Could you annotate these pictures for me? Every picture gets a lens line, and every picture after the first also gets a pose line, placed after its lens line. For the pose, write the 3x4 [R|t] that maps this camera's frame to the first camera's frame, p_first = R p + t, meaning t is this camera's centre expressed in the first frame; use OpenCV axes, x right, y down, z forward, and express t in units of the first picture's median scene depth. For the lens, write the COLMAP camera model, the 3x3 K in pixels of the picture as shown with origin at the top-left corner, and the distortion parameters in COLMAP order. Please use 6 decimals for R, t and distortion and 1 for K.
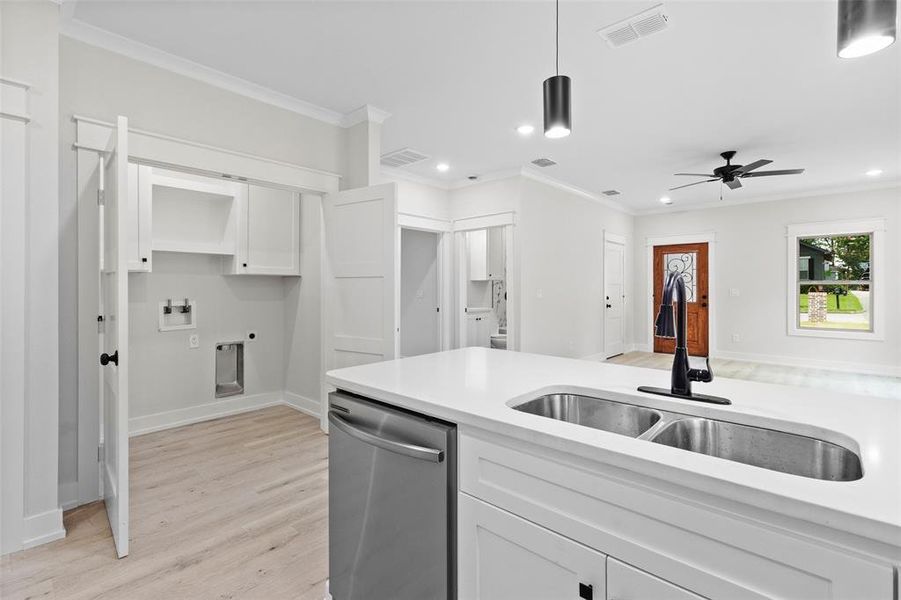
lens RADIAL K [[424.5, 0, 446.2], [0, 424.5, 291.4], [0, 0, 1]] dist [0.012887, 0.000594]
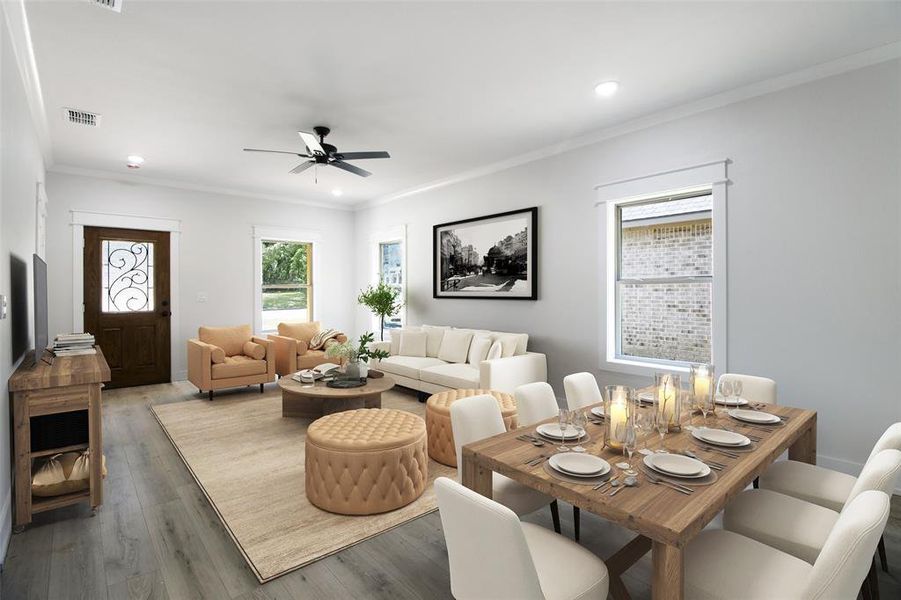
lens RADIAL K [[424.5, 0, 444.7], [0, 424.5, 291.7], [0, 0, 1]] dist [0.012887, 0.000594]
pose [[0.133492, -0.003529, 0.991044, -0.078564], [0.010387, 0.999944, 0.002162, -0.004116], [-0.990995, 0.010005, 0.133521, 0.405152]]
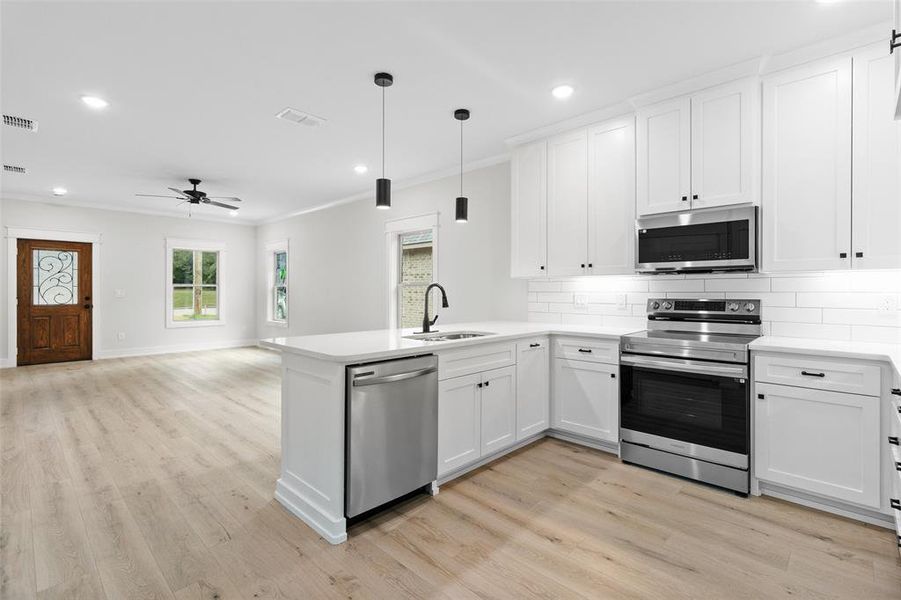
lens RADIAL K [[424.5, 0, 452.5], [0, 424.5, 292.0], [0, 0, 1]] dist [0.012887, 0.000594]
pose [[0.040986, -0.004849, 0.999148, -0.336431], [0.005739, 0.999973, 0.004617, -0.001235], [-0.999143, 0.005545, 0.041013, 0.126534]]
